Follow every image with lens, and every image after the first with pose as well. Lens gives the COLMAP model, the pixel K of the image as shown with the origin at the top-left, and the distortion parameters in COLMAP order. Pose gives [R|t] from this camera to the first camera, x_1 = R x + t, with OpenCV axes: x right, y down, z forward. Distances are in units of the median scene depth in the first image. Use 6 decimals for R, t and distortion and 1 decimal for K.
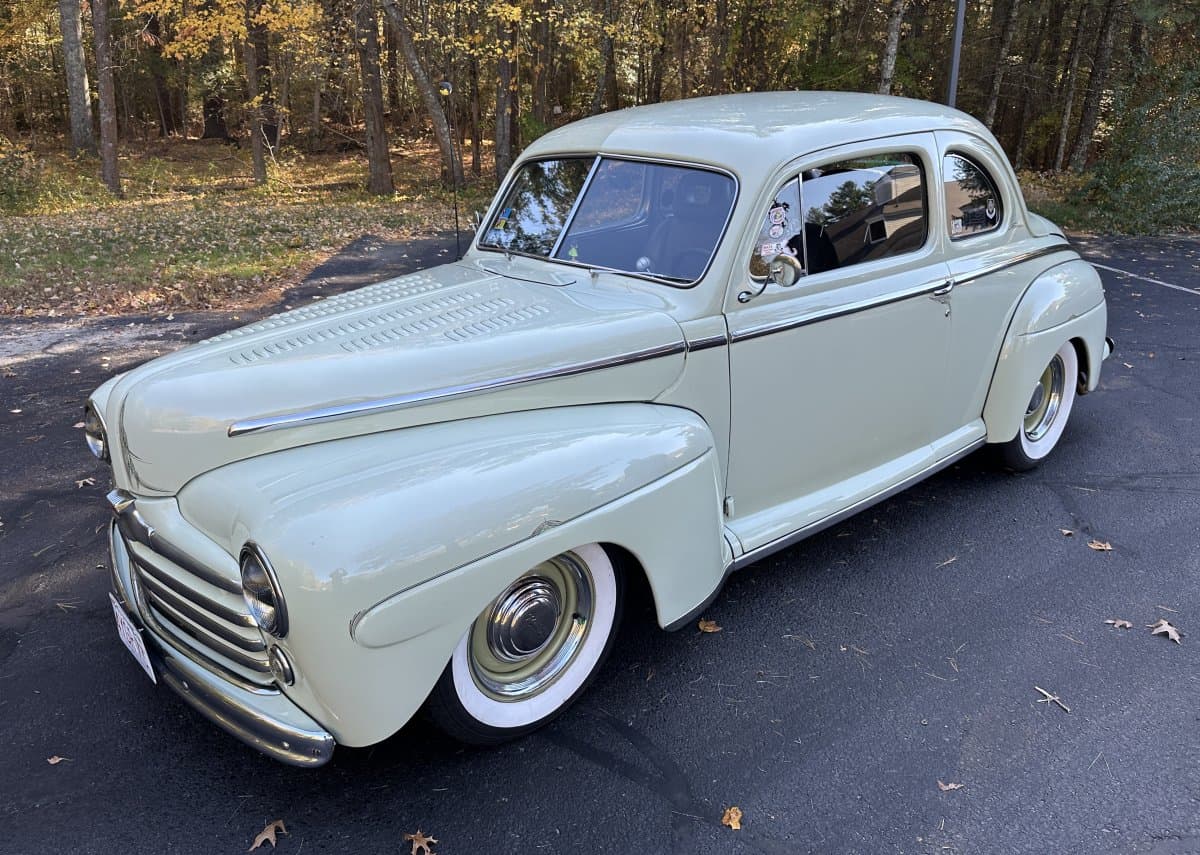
lens RADIAL K [[905.6, 0, 598.1], [0, 905.6, 408.6], [0, 0, 1]] dist [0.045884, -0.067913]
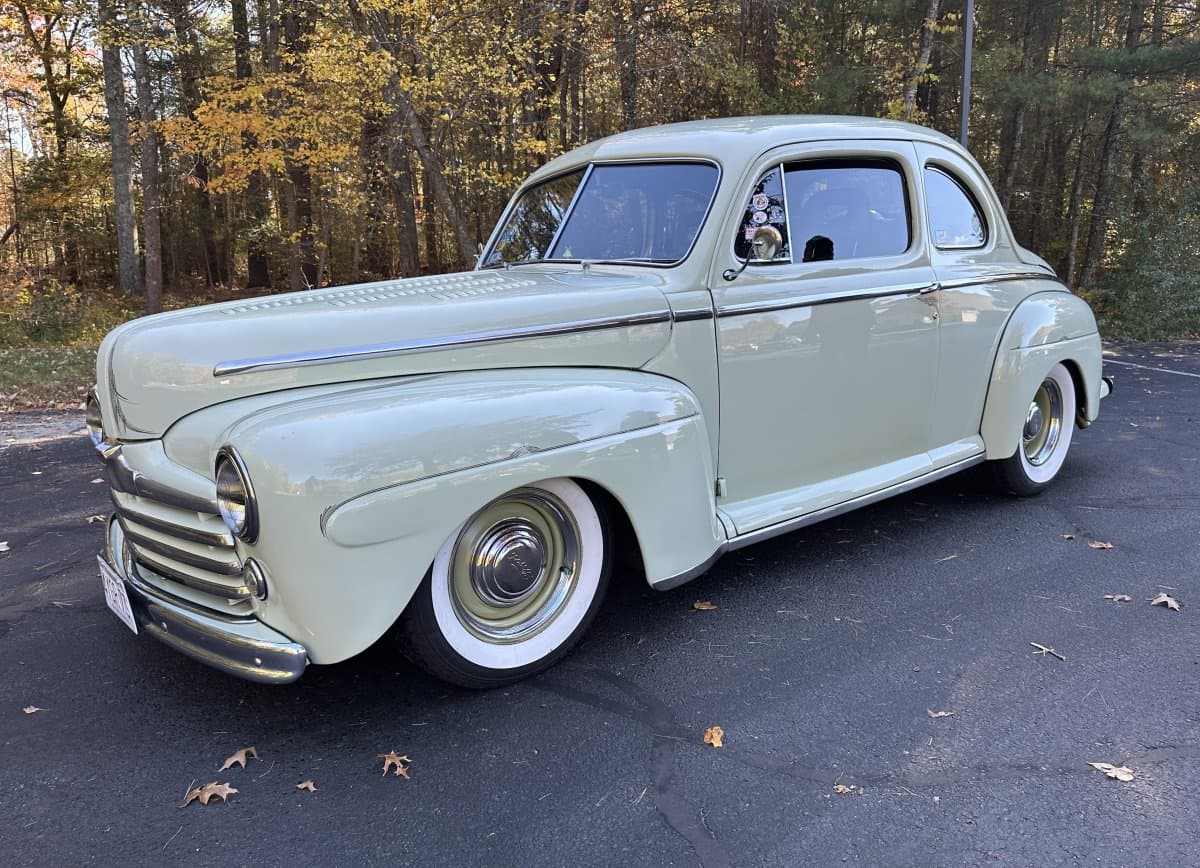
lens RADIAL K [[891.6, 0, 628.3], [0, 891.6, 470.9], [0, 0, 1]] dist [0.061071, -0.089430]
pose [[0.999871, -0.015181, -0.005295, 0.046496], [0.014600, 0.995223, -0.096532, 0.185258], [0.006735, 0.096442, 0.995316, 0.009927]]
